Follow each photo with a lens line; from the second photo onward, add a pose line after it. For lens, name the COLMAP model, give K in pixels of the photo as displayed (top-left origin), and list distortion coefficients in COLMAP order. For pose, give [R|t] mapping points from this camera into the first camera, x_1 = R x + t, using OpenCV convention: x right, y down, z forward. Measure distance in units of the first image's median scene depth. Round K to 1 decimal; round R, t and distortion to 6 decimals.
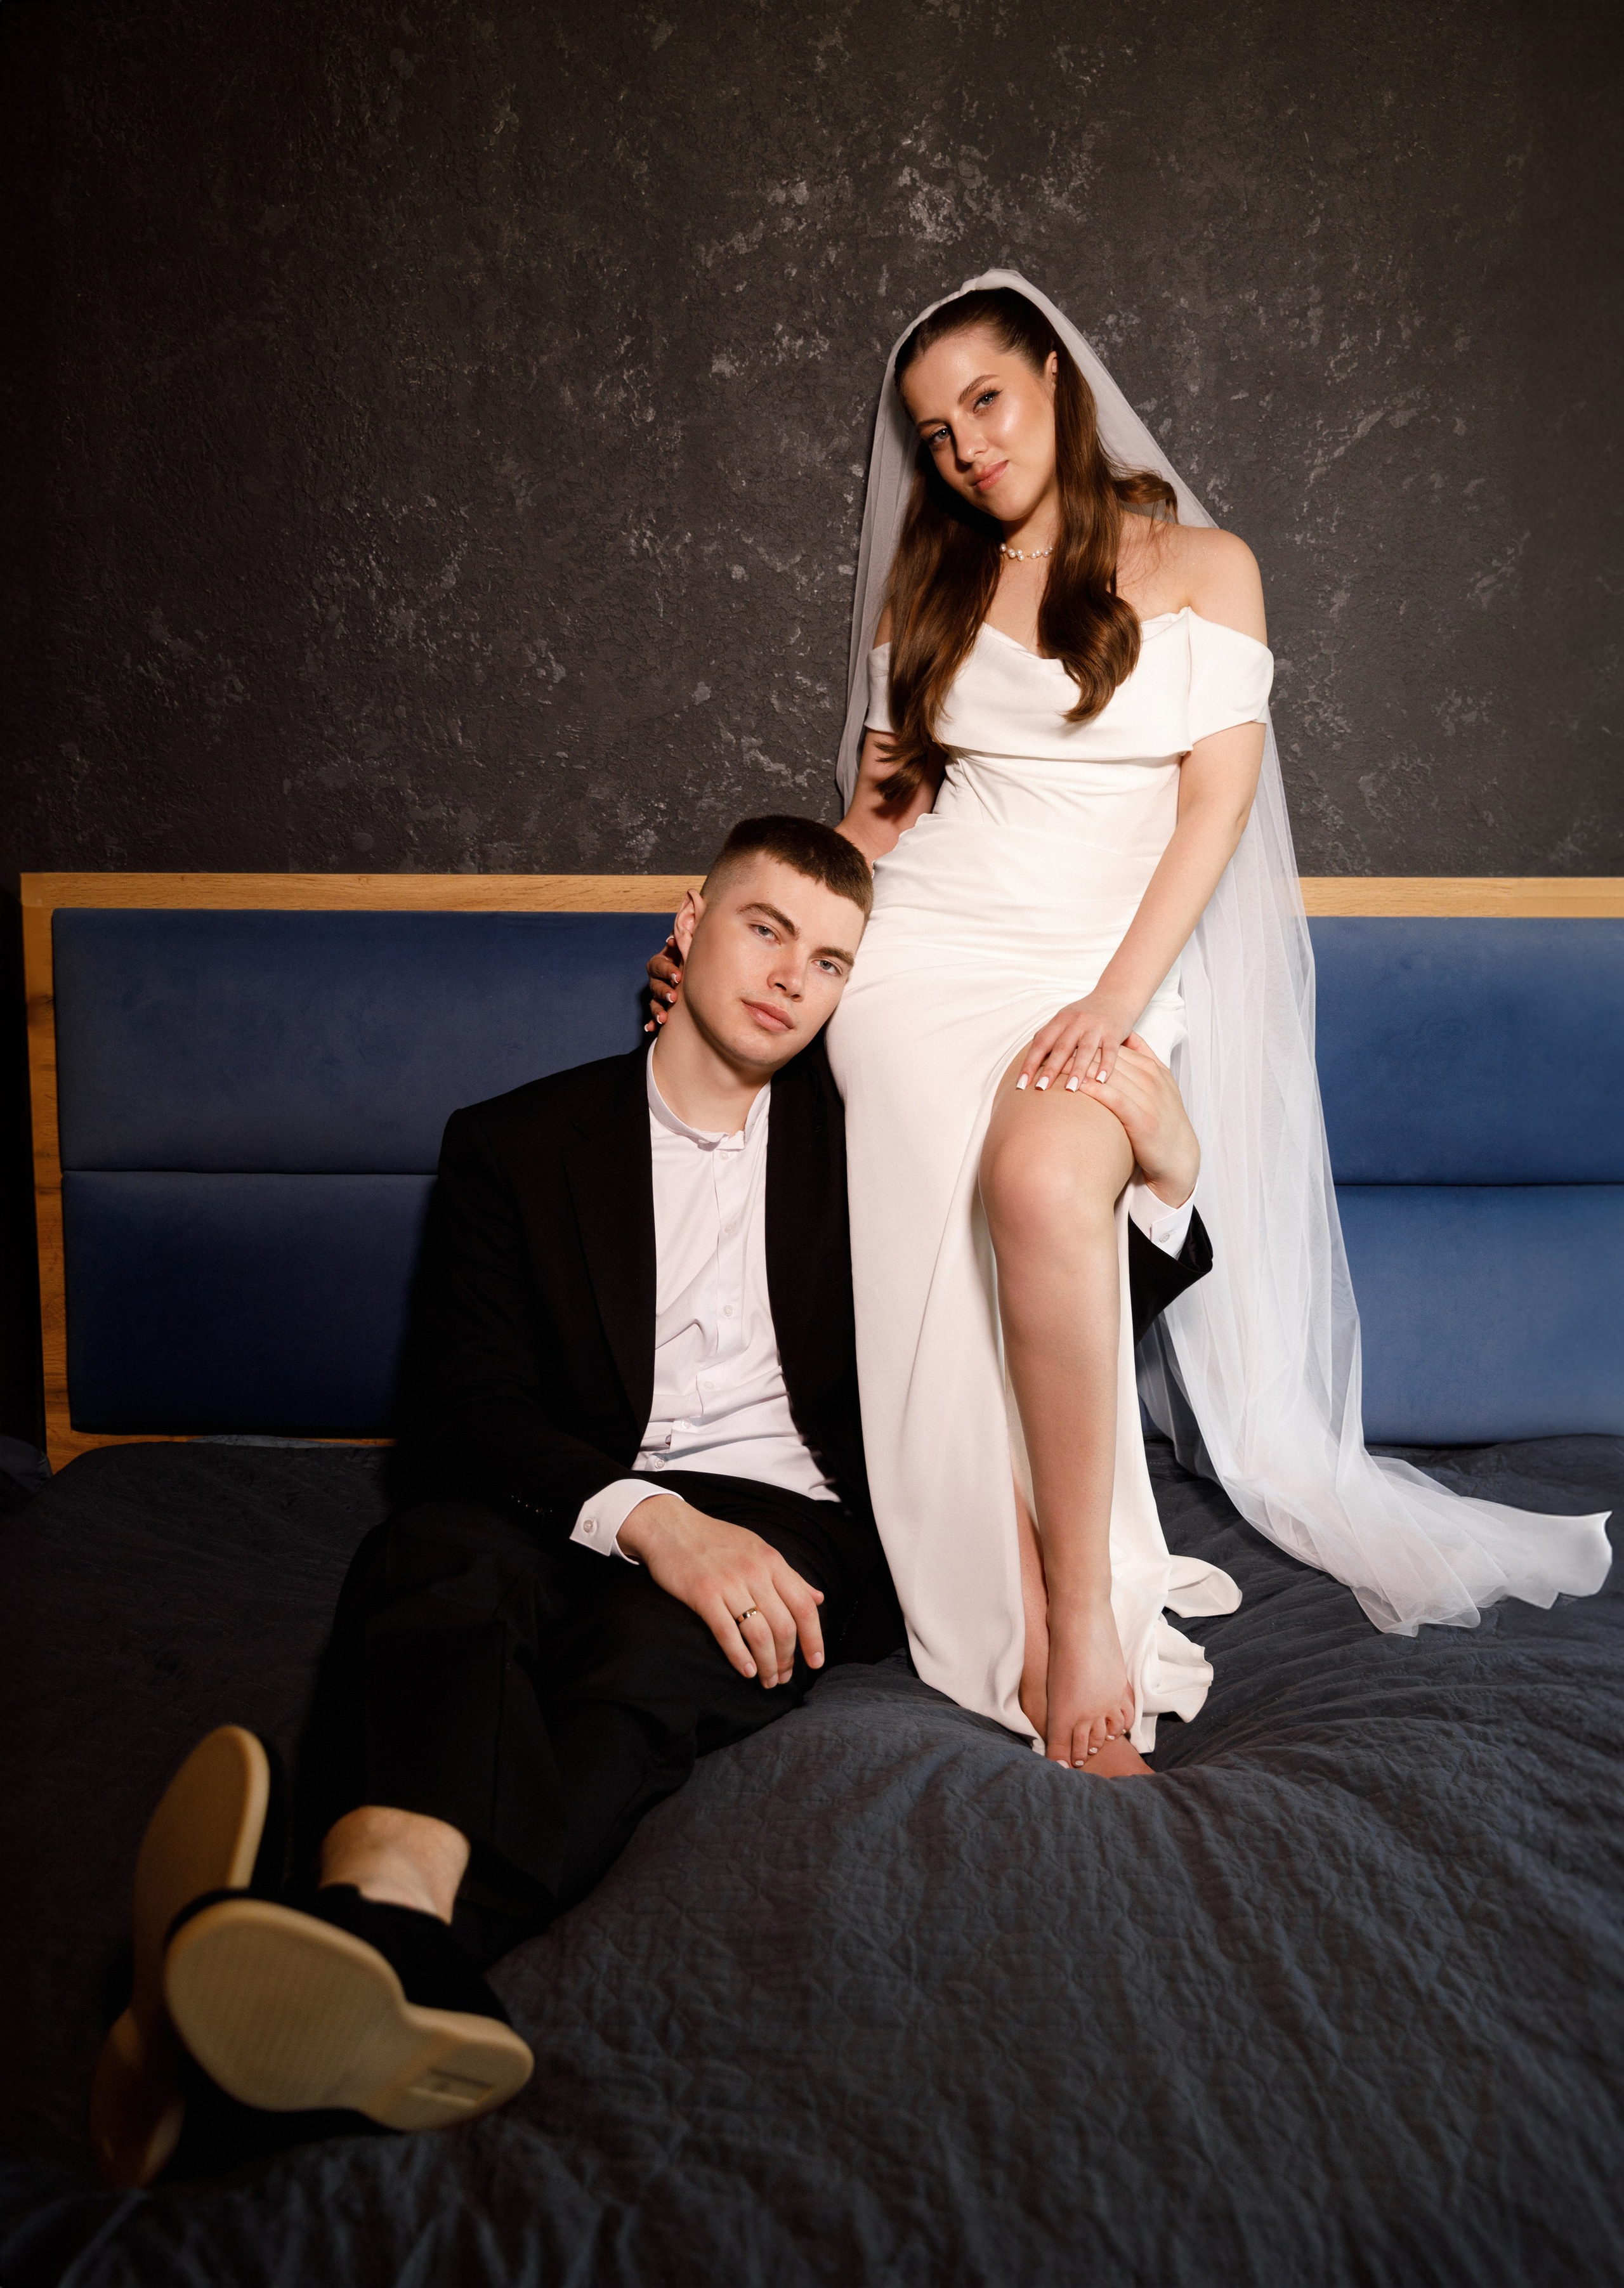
lens RADIAL K [[2340.7, 0, 760.0], [0, 2340.7, 1094.8], [0, 0, 1]] dist [0.018407, -0.018339]
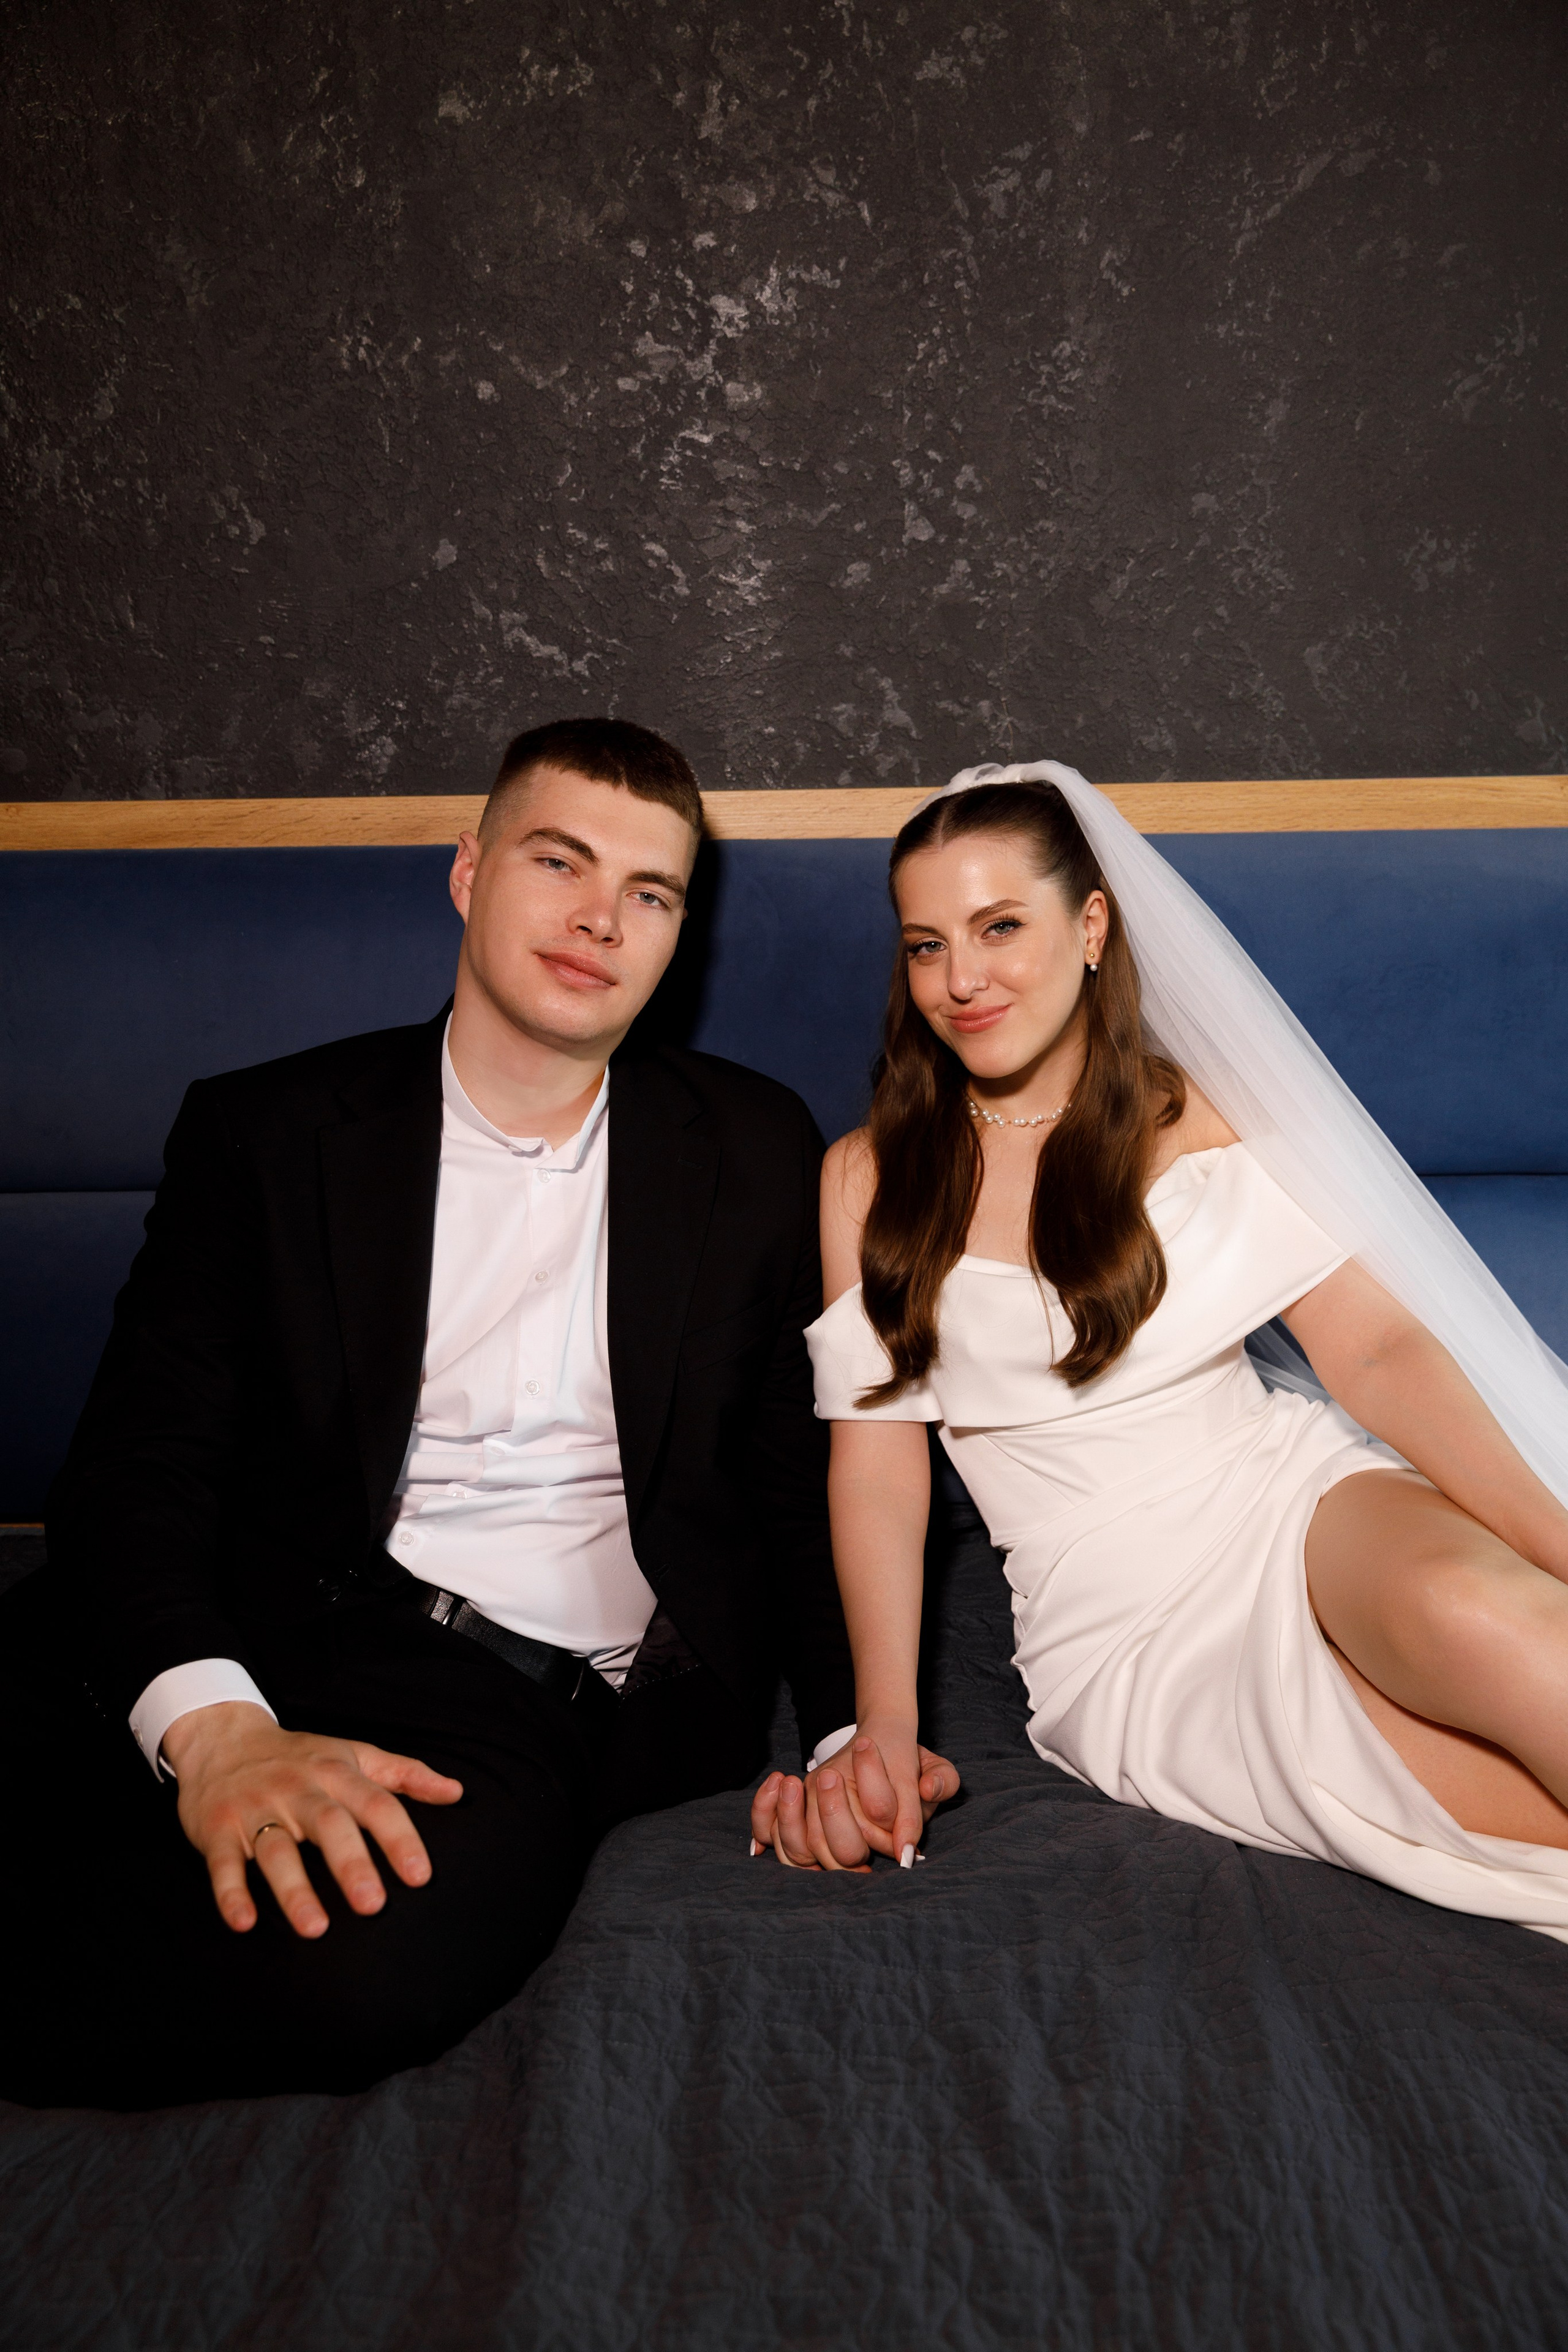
lens RADIAL K [[2320.5, 0, 795.1], [0, 2320.5, 1166.2], [0, 0, 1]] dist [0.007202, 0.006607]
pose [[0.999534, -0.024260, 0.018549, 0.070637], [0.022922, 0.997338, 0.069227, -0.022902], [-0.020179, -0.068769, 0.997428, 0.233126]]
